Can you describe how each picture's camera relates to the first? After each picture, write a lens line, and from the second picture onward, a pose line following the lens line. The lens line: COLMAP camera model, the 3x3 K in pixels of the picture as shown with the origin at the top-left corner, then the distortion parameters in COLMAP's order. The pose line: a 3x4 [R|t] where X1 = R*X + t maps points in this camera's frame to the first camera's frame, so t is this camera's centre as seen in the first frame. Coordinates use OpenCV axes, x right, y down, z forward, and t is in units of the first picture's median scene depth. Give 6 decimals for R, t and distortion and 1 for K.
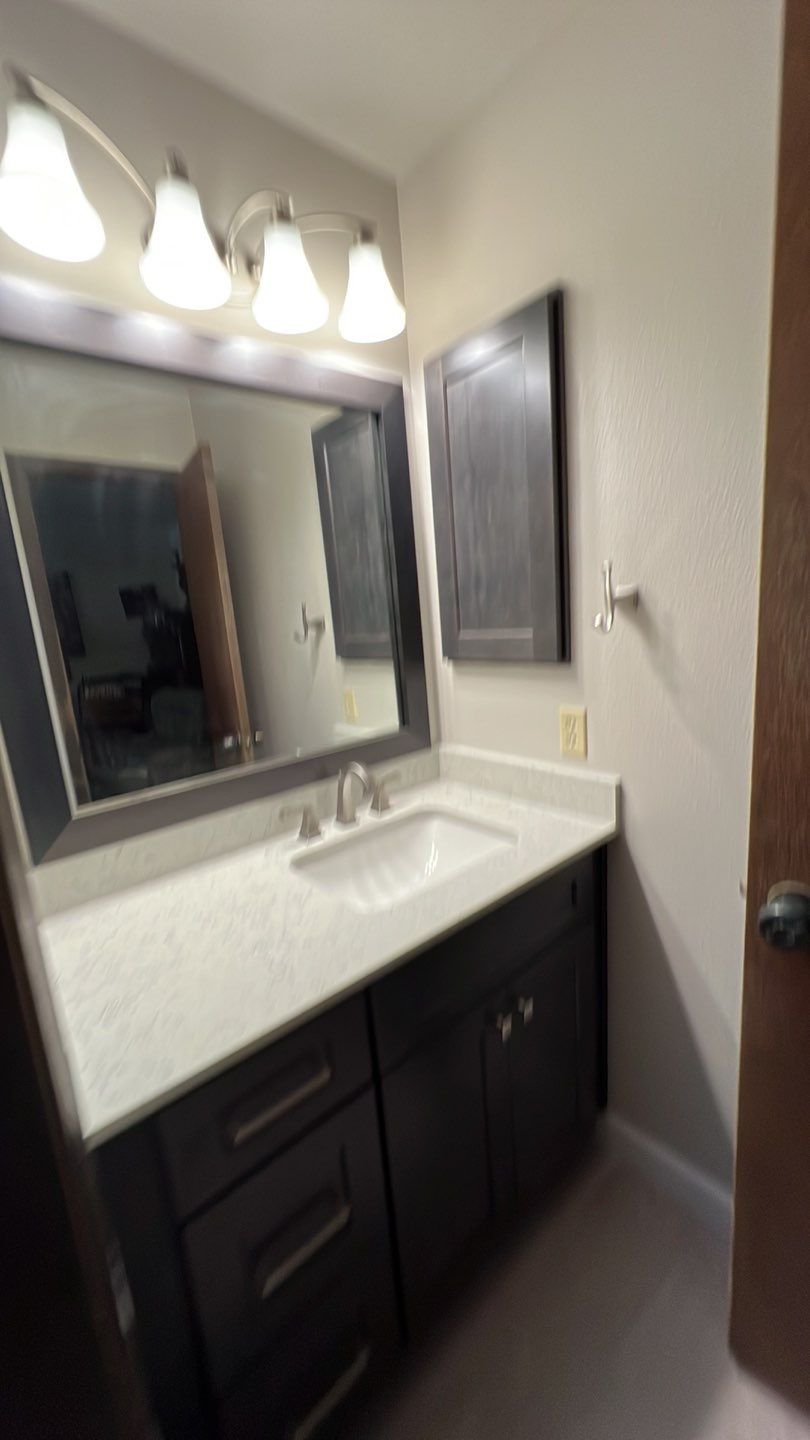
lens RADIAL K [[548.1, 0, 419.7], [0, 548.1, 720.7], [0, 0, 1]] dist [-0.002166, 0.000984]
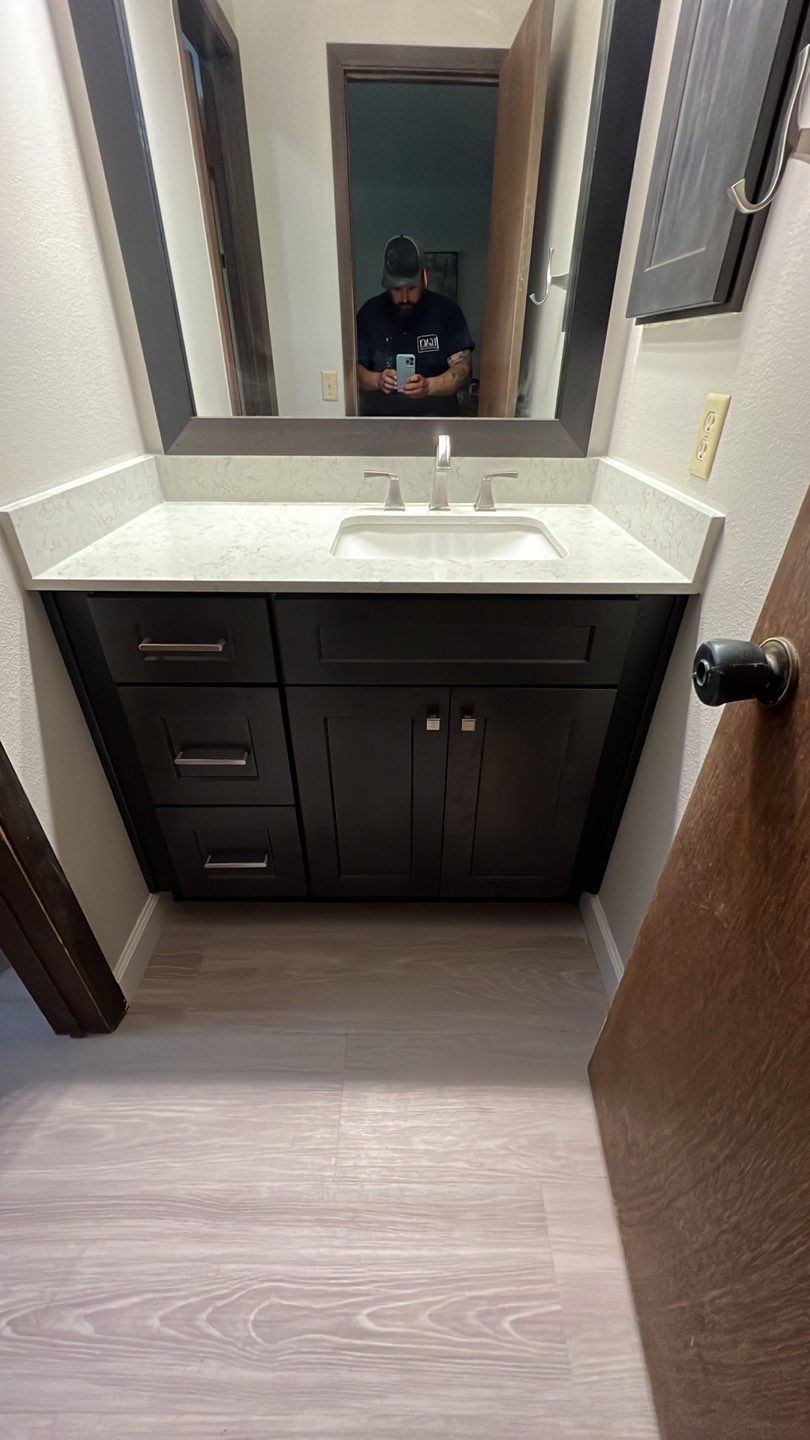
lens RADIAL K [[548.1, 0, 404.0], [0, 548.1, 716.1], [0, 0, 1]] dist [-0.002166, 0.000984]
pose [[0.737275, 0.435497, -0.516497, 0.500935], [-0.190466, 0.867484, 0.459559, 0.079374], [0.648189, -0.240446, 0.722521, 0.199953]]
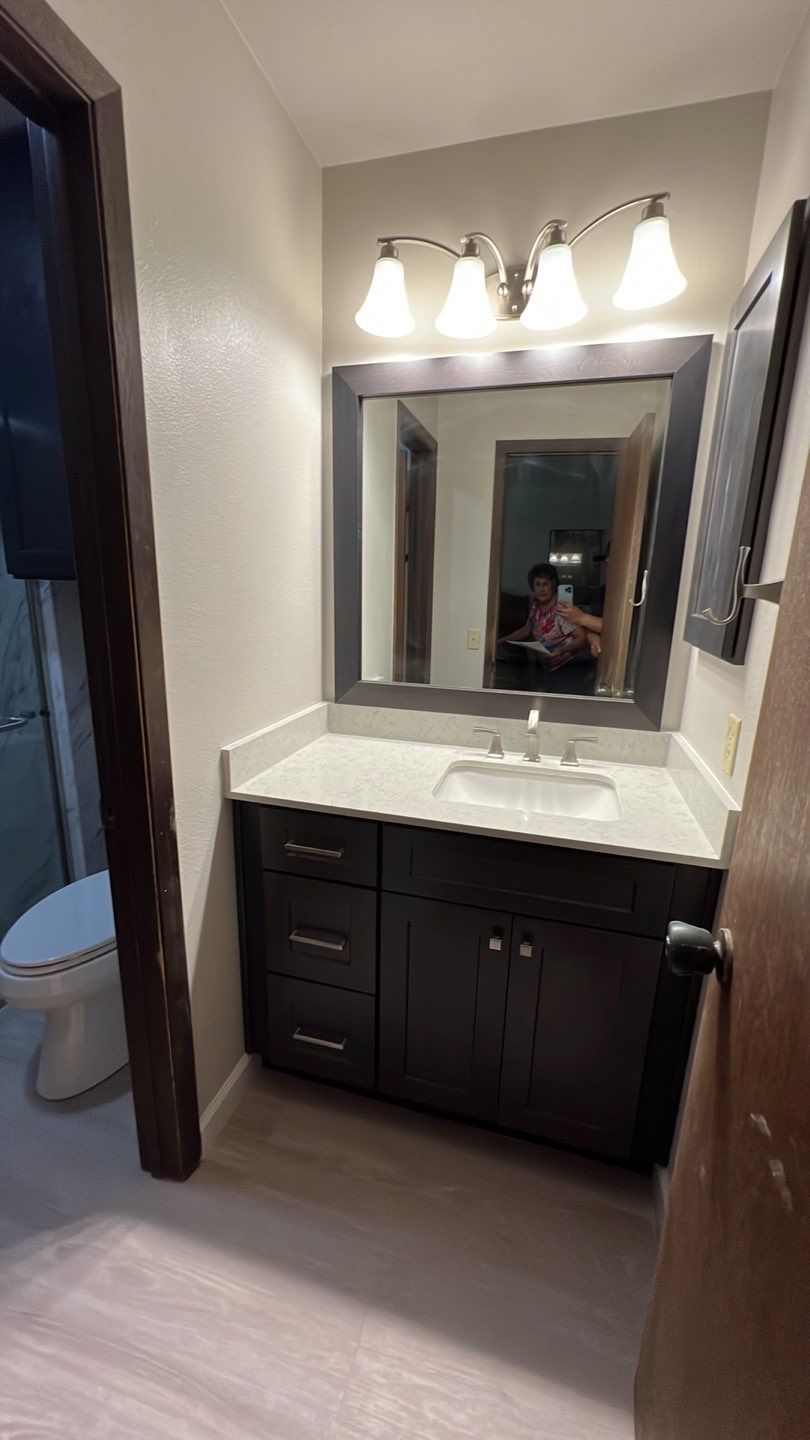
lens RADIAL K [[548.1, 0, 411.1], [0, 548.1, 718.0], [0, 0, 1]] dist [-0.002166, 0.000984]
pose [[0.532701, 0.294558, -0.793389, 0.681084], [-0.230059, 0.952573, 0.199191, -0.077457], [0.814434, 0.076417, 0.575202, 0.110067]]
